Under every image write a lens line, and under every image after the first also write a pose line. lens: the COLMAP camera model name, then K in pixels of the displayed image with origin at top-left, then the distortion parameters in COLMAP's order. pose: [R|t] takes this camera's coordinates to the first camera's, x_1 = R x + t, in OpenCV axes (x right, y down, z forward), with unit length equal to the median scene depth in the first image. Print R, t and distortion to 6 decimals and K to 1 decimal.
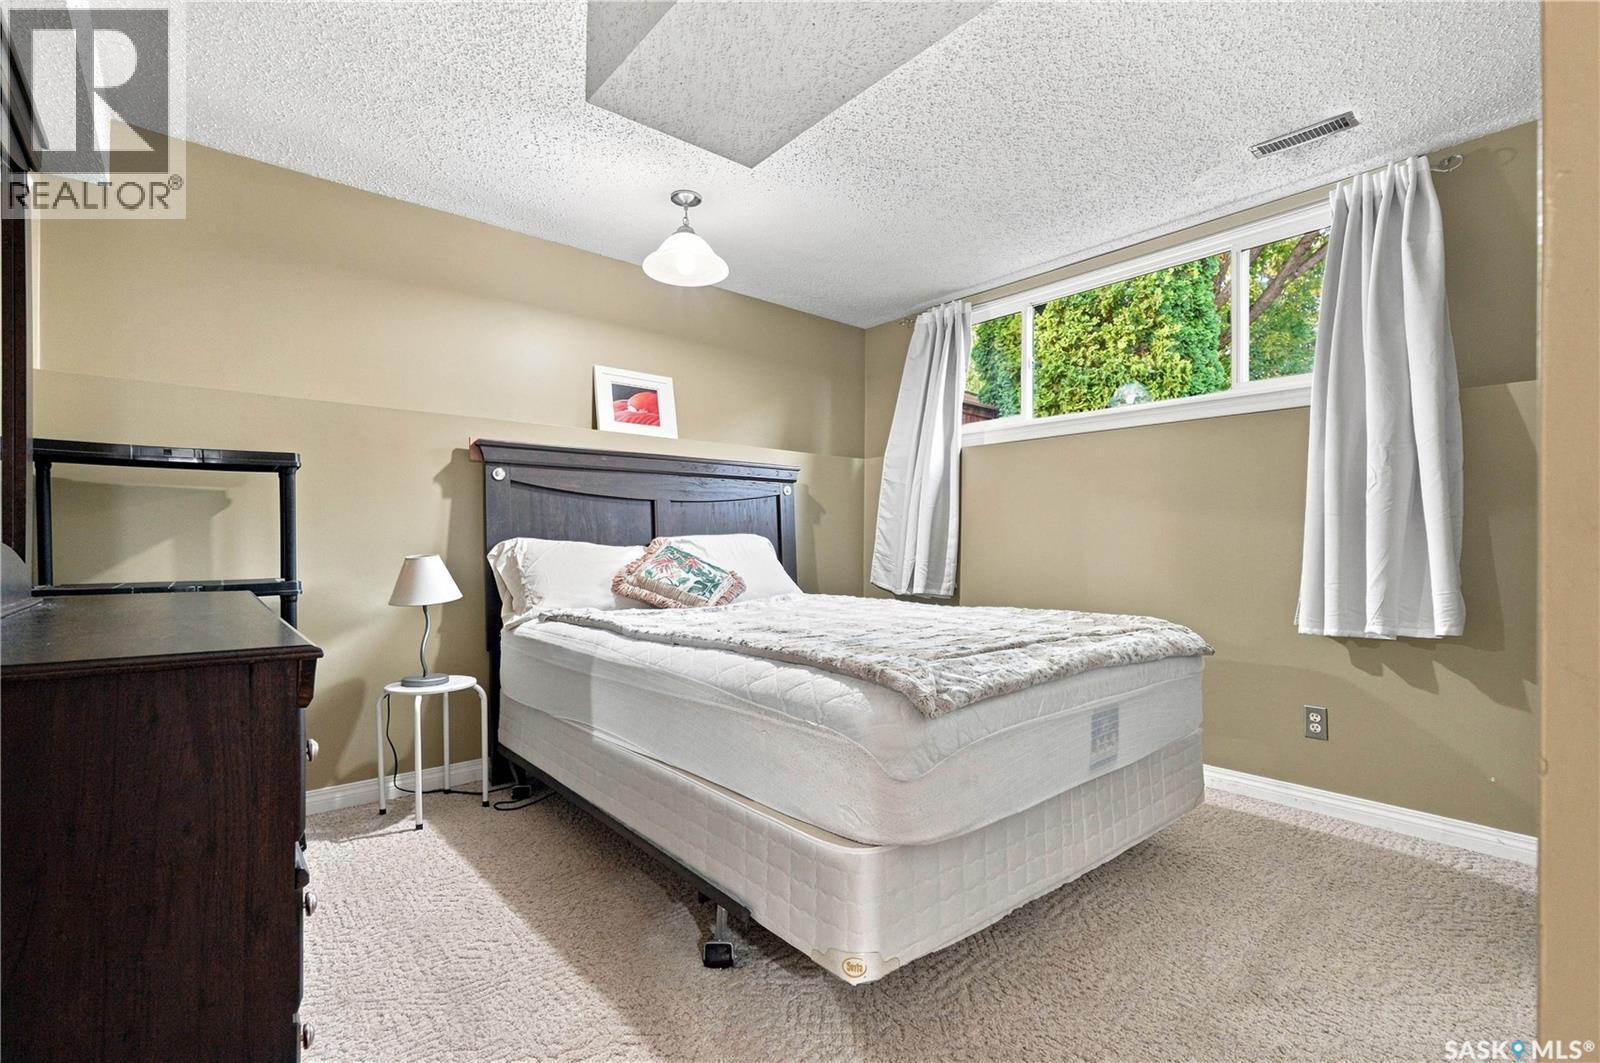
lens RADIAL K [[734.2, 0, 810.3], [0, 734.2, 542.8], [0, 0, 1]] dist [-0.016130, -0.000015]
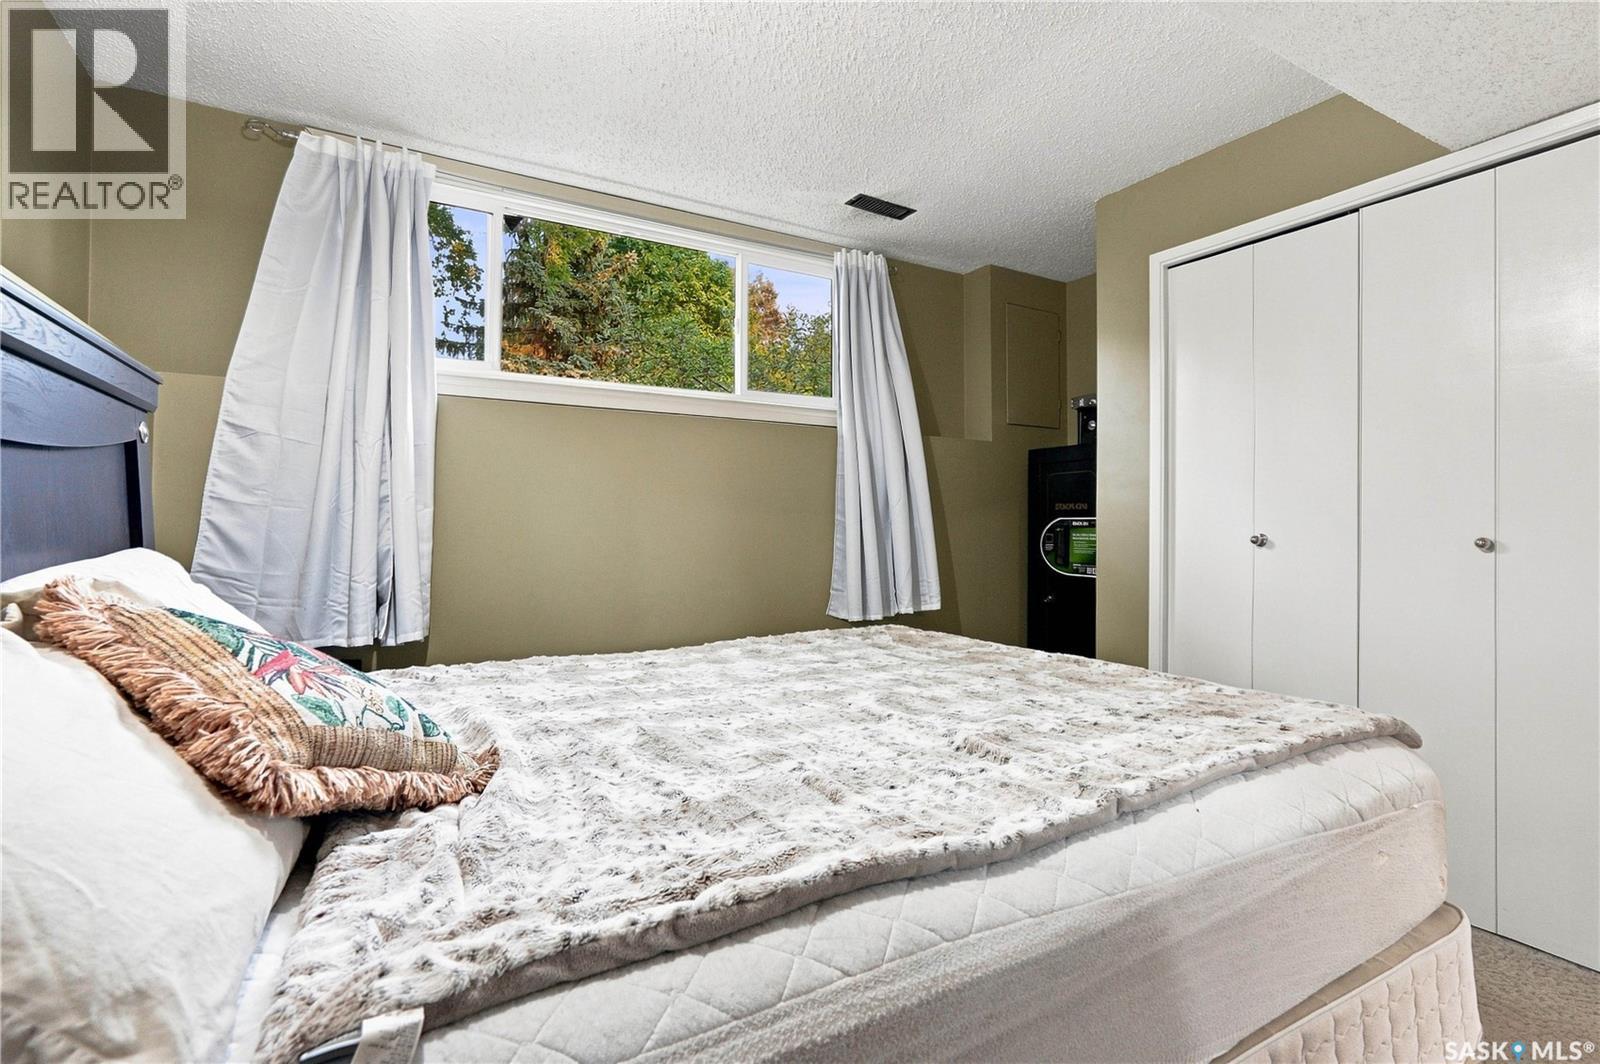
lens RADIAL K [[734.2, 0, 810.6], [0, 734.2, 520.8], [0, 0, 1]] dist [-0.016130, -0.000015]
pose [[0.185182, 0.007324, 0.982677, -0.354670], [-0.003703, 0.999970, -0.006755, -0.021174], [-0.982697, -0.002388, 0.185203, 0.600673]]
